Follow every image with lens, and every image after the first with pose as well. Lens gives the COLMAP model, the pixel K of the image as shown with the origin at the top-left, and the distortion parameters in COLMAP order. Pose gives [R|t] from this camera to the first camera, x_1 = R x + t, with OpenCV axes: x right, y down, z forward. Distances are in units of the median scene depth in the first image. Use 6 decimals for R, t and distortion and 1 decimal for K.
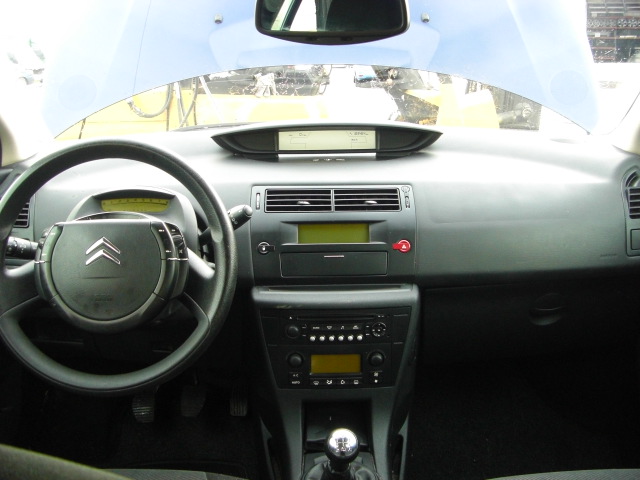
lens RADIAL K [[733.4, 0, 320.0], [0, 733.4, 240.0], [0, 0, 1]] dist [-0.298511, 0.759603]
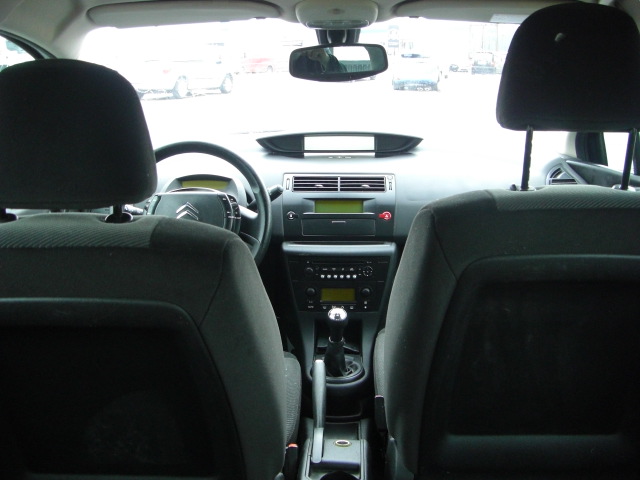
lens RADIAL K [[733.4, 0, 320.0], [0, 733.4, 240.0], [0, 0, 1]] dist [-0.298511, 0.759603]
pose [[0.998444, 0.016501, -0.053264, 0.060772], [-0.016805, 0.999845, -0.005268, 0.066952], [0.053168, 0.006155, 0.998567, -0.469026]]
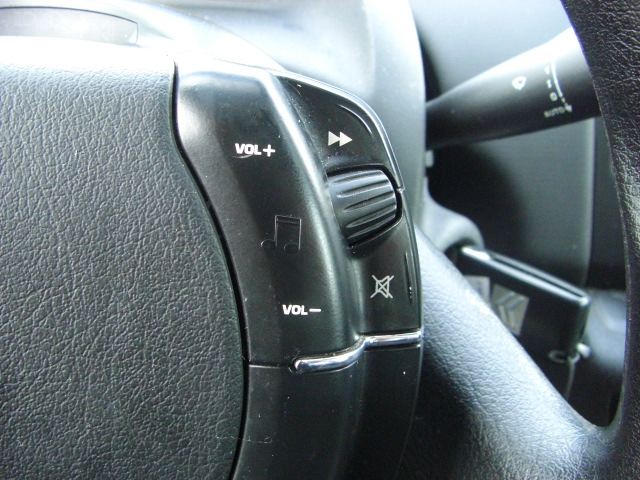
lens RADIAL K [[733.4, 0, 320.0], [0, 733.4, 240.0], [0, 0, 1]] dist [-0.298511, 0.759603]
pose [[0.987725, 0.093765, -0.124930, -0.157981], [-0.054333, 0.956084, 0.288011, -0.030280], [0.146449, -0.277688, 0.949443, 0.727259]]
